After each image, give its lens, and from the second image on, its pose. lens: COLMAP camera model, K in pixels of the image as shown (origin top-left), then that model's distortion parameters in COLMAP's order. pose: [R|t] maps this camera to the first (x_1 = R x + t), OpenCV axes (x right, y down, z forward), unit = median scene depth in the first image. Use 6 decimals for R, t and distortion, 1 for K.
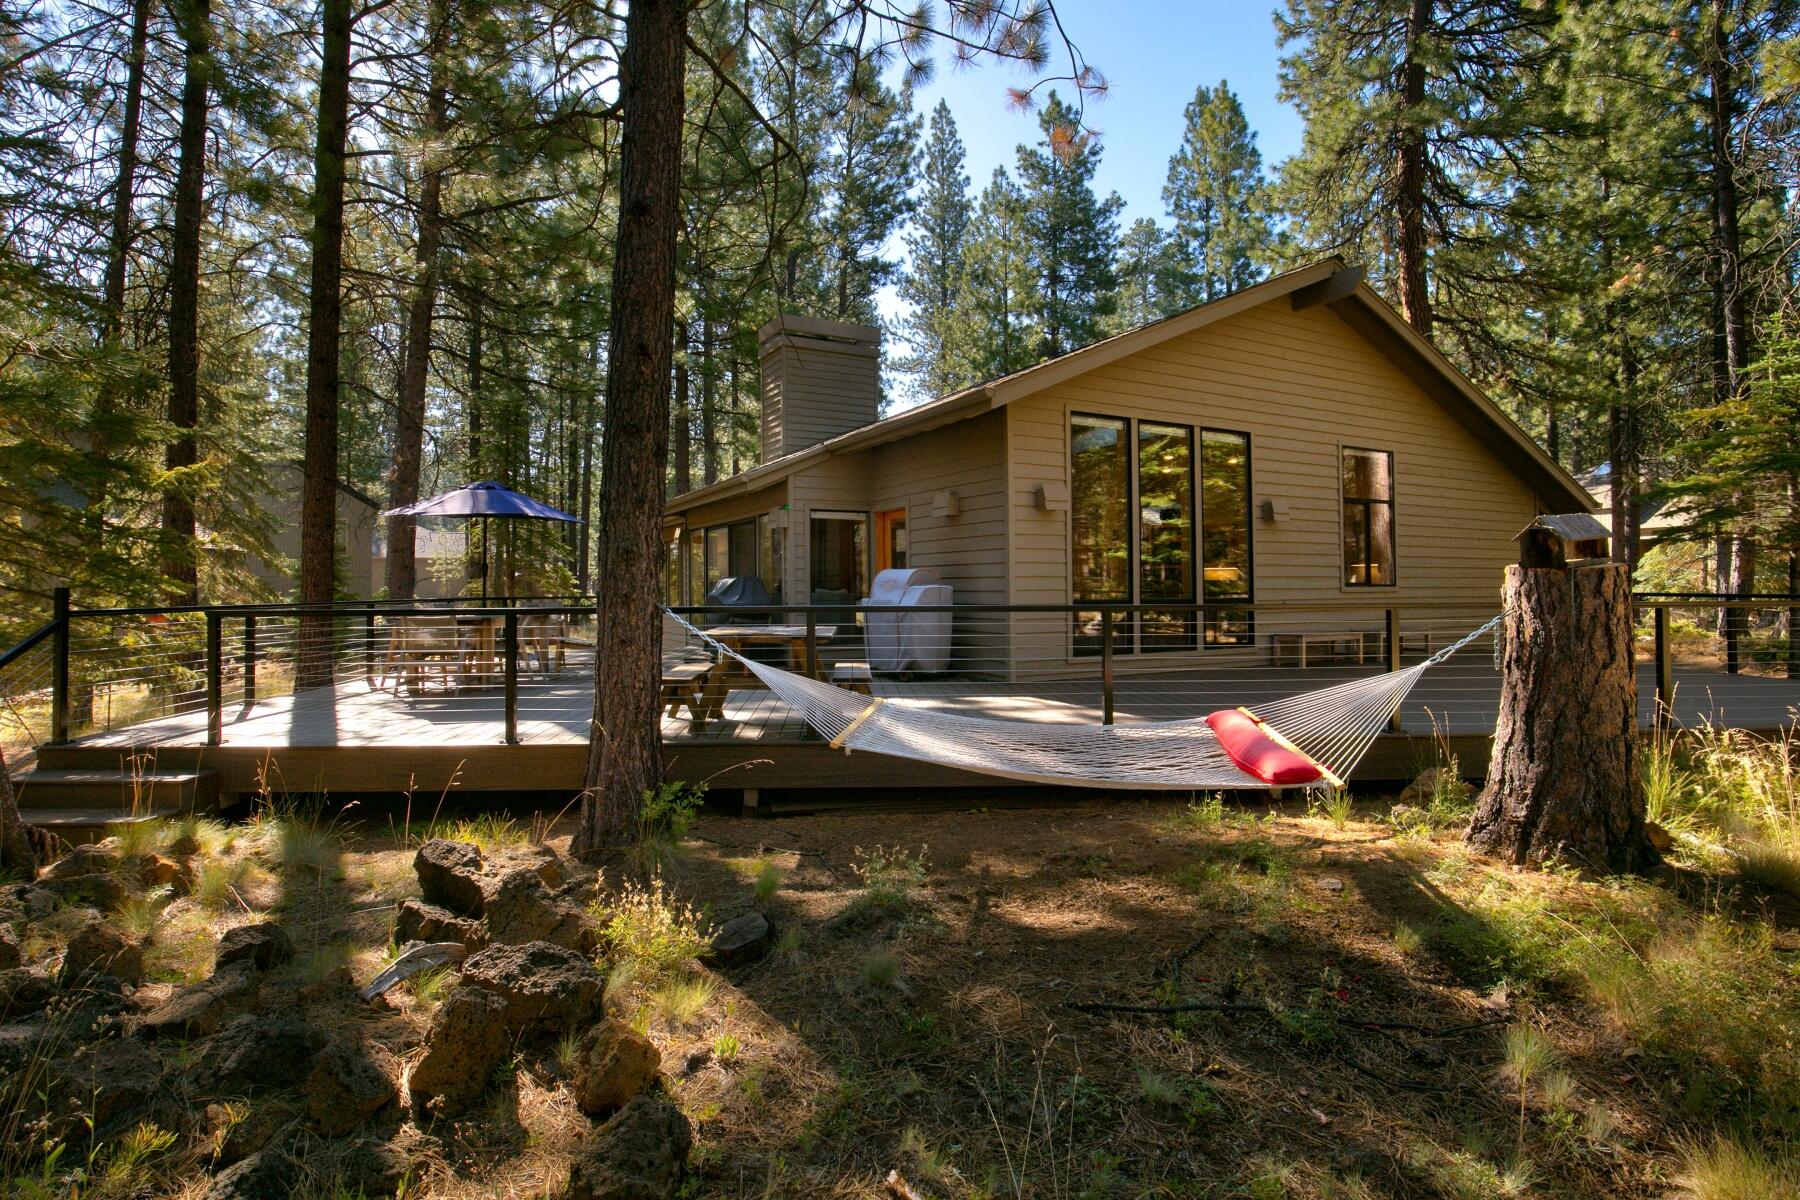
lens RADIAL K [[815.3, 0, 902.6], [0, 815.3, 594.1], [0, 0, 1]] dist [-0.002020, -0.000041]
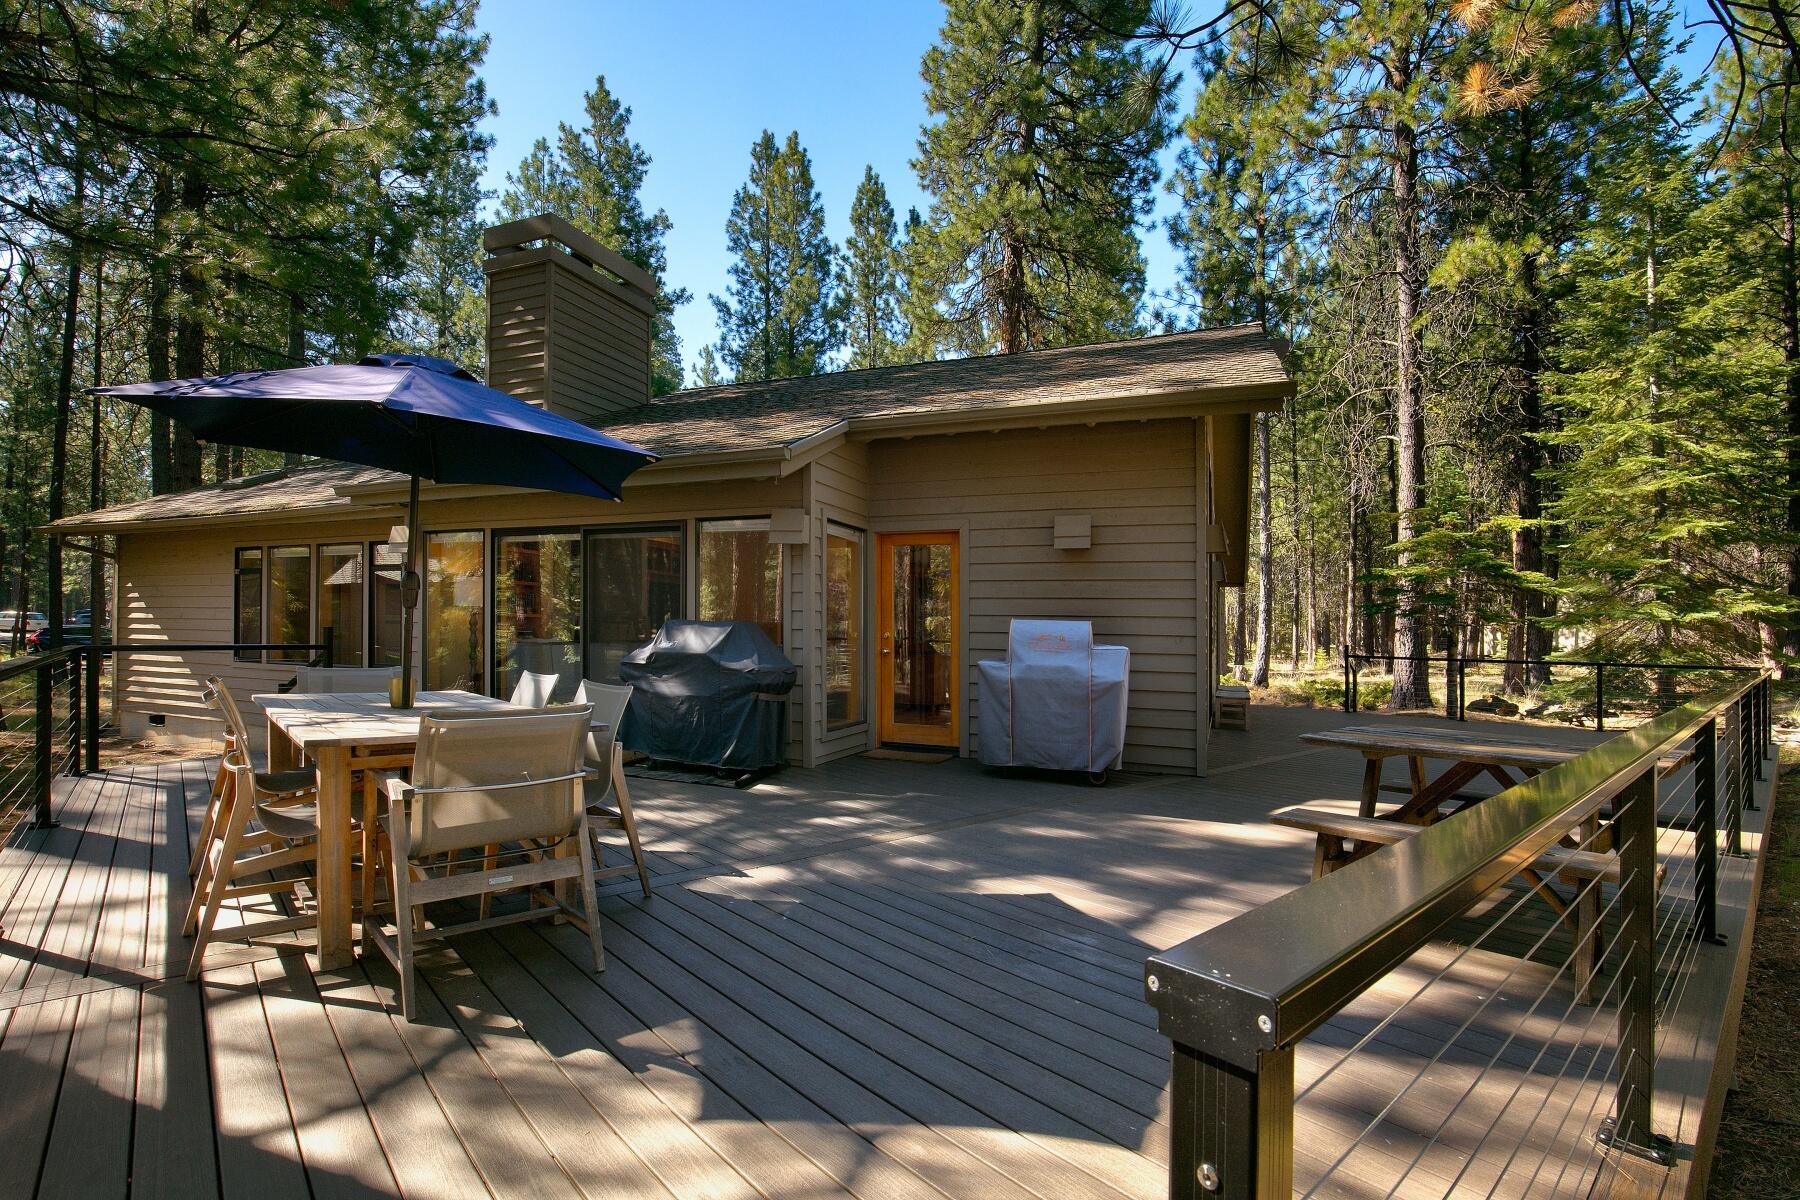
lens RADIAL K [[815.3, 0, 843.5], [0, 815.3, 641.8], [0, 0, 1]] dist [-0.002020, -0.000041]
pose [[0.811530, 0.003064, 0.584302, -0.121762], [-0.007300, 0.999961, 0.004895, -0.000439], [-0.584265, -0.008238, 0.811521, 0.111003]]
